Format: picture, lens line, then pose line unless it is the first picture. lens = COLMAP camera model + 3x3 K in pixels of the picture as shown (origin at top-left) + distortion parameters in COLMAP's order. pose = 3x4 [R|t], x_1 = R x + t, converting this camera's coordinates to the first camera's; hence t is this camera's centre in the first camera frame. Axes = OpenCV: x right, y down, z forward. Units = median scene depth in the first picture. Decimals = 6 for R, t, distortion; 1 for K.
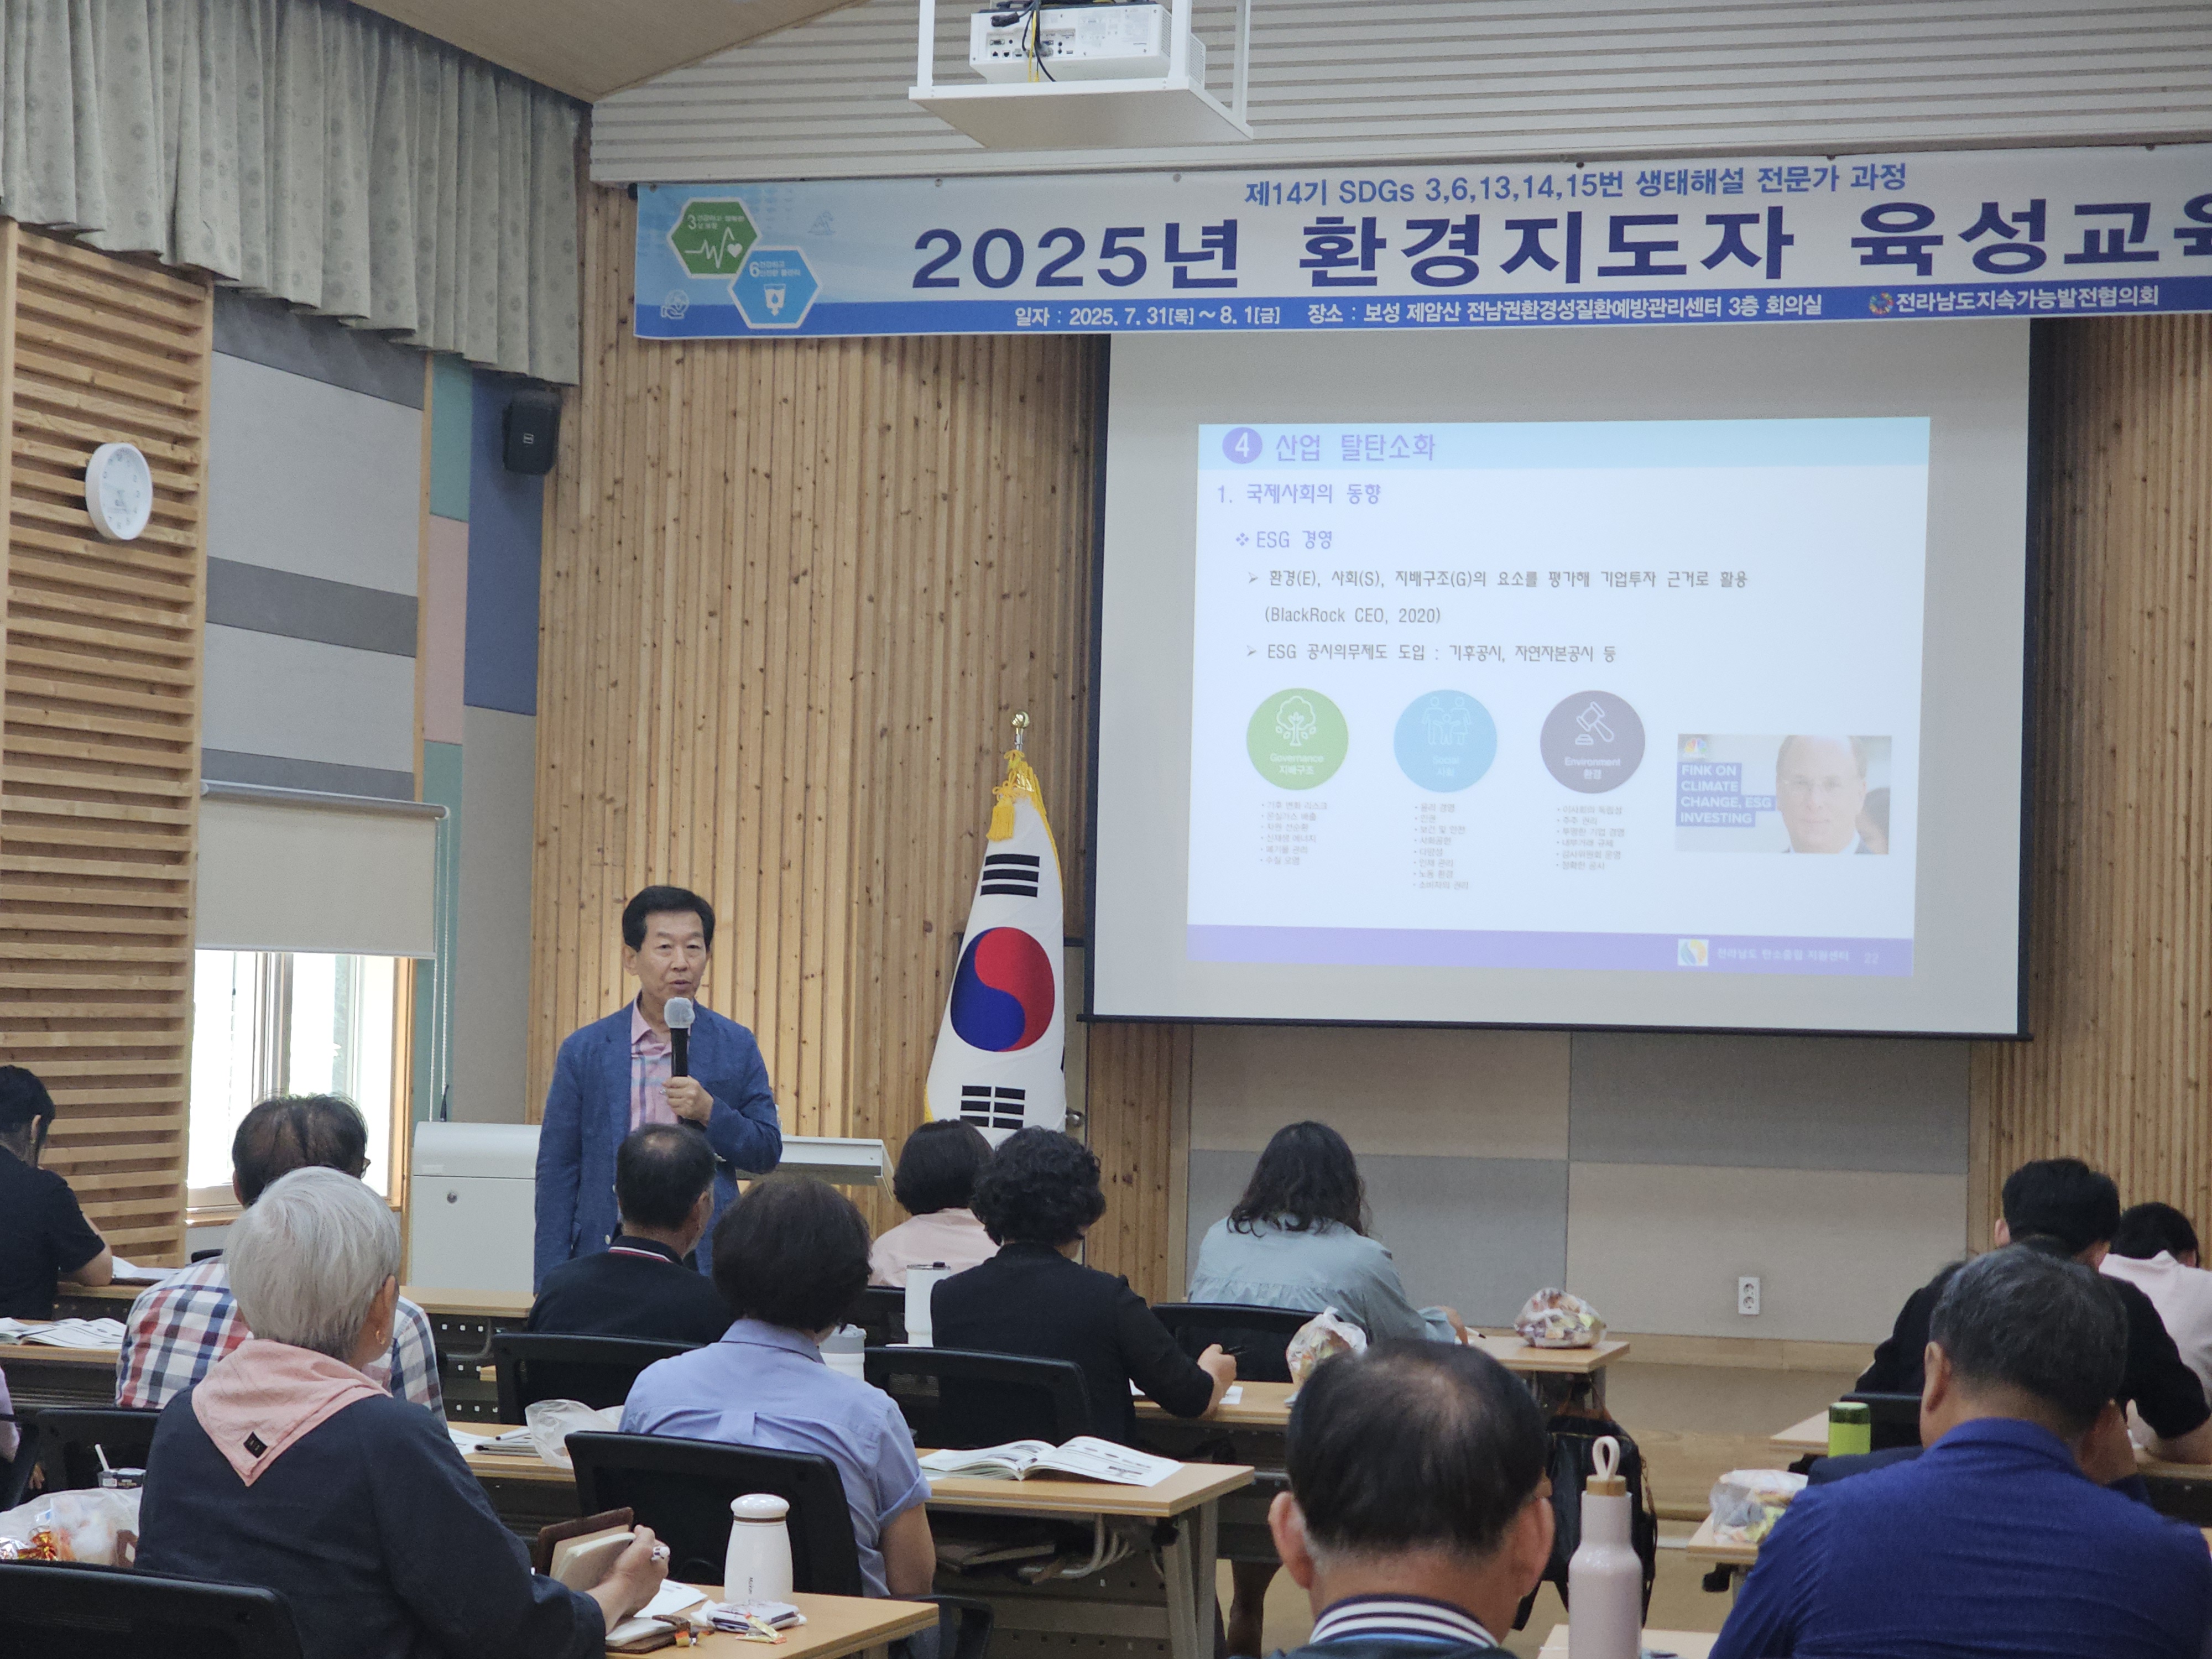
lens RADIAL K [[4223.4, 0, 1025.4], [0, 4223.4, 864.3], [0, 0, 1]] dist [-0.018740, 0.000000]
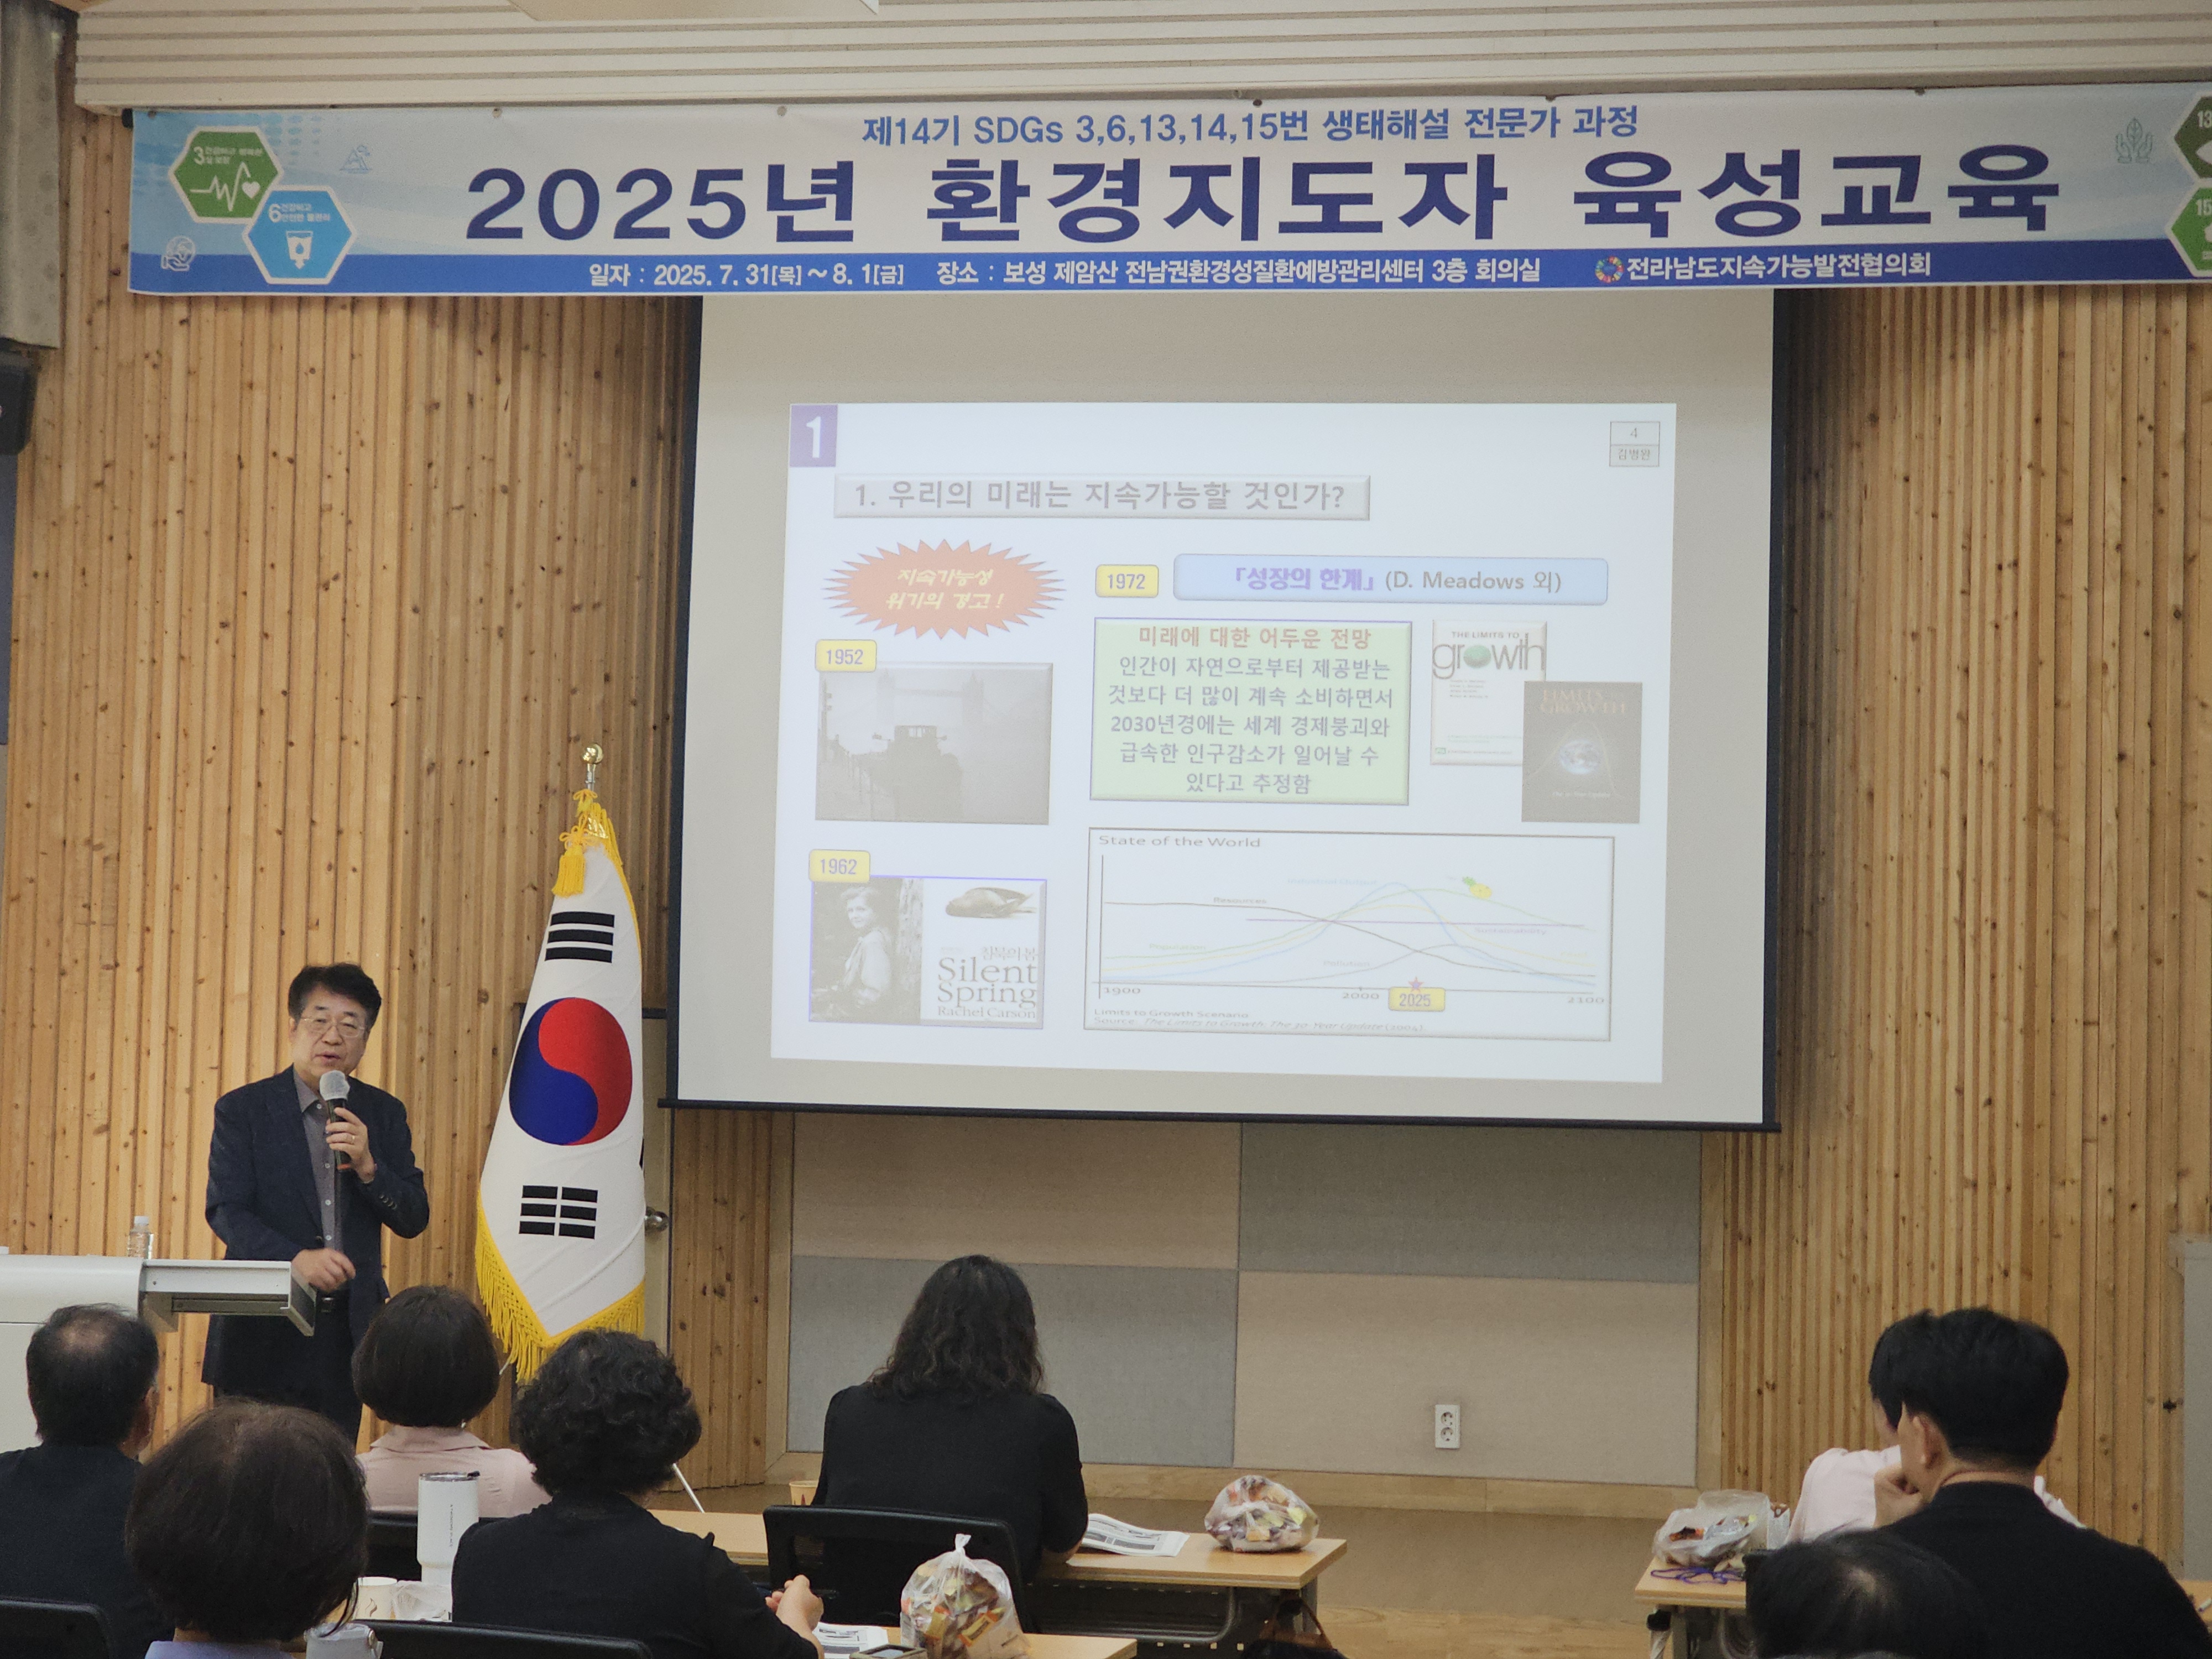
lens RADIAL K [[4223.4, 0, 1098.2], [0, 4223.4, 805.9], [0, 0, 1]] dist [-0.018740, 0.000000]
pose [[0.993946, 0.002705, 0.109835, 0.006650], [-0.000420, 0.999783, -0.020822, -0.006518], [-0.109867, 0.020650, 0.993732, 0.162254]]
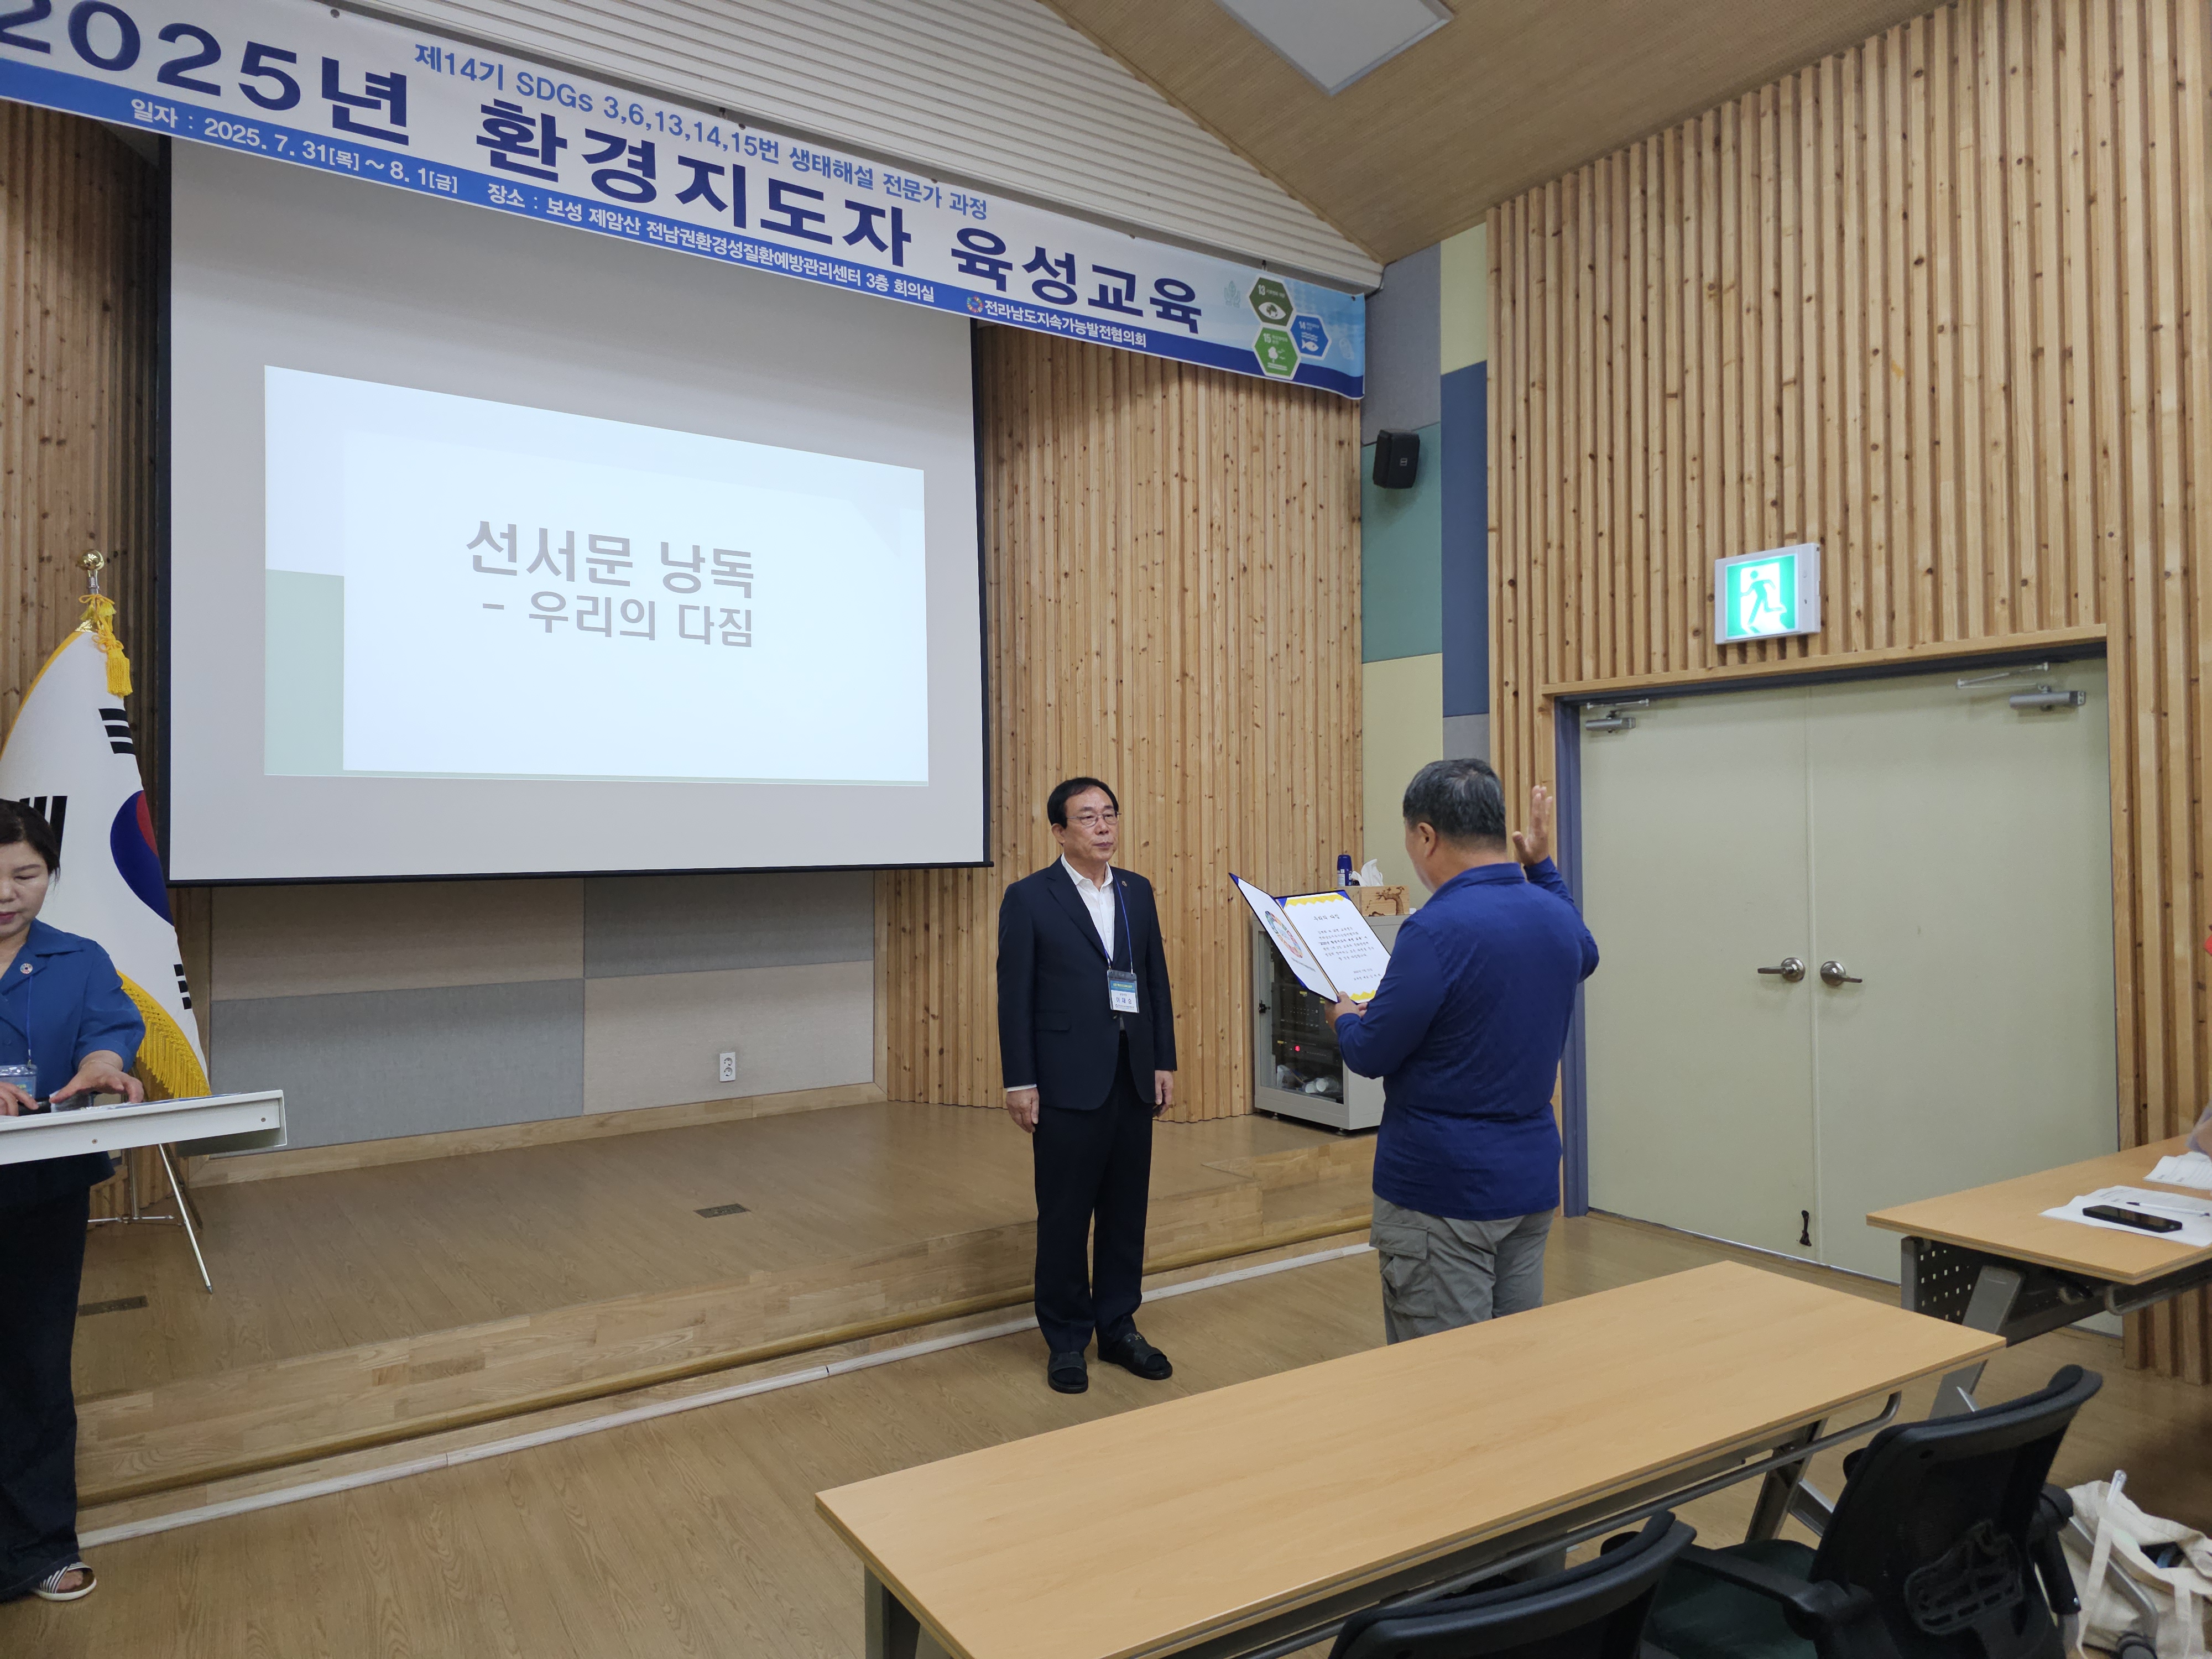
lens RADIAL K [[1469.8, 0, 1118.5], [0, 1469.8, 804.5], [0, 0, 1]] dist [0.057717, -0.055319]
pose [[0.637216, -0.011551, 0.770599, -0.117779], [-0.000420, 0.999882, 0.015335, 0.013256], [-0.770685, -0.010095, 0.637136, 0.658810]]
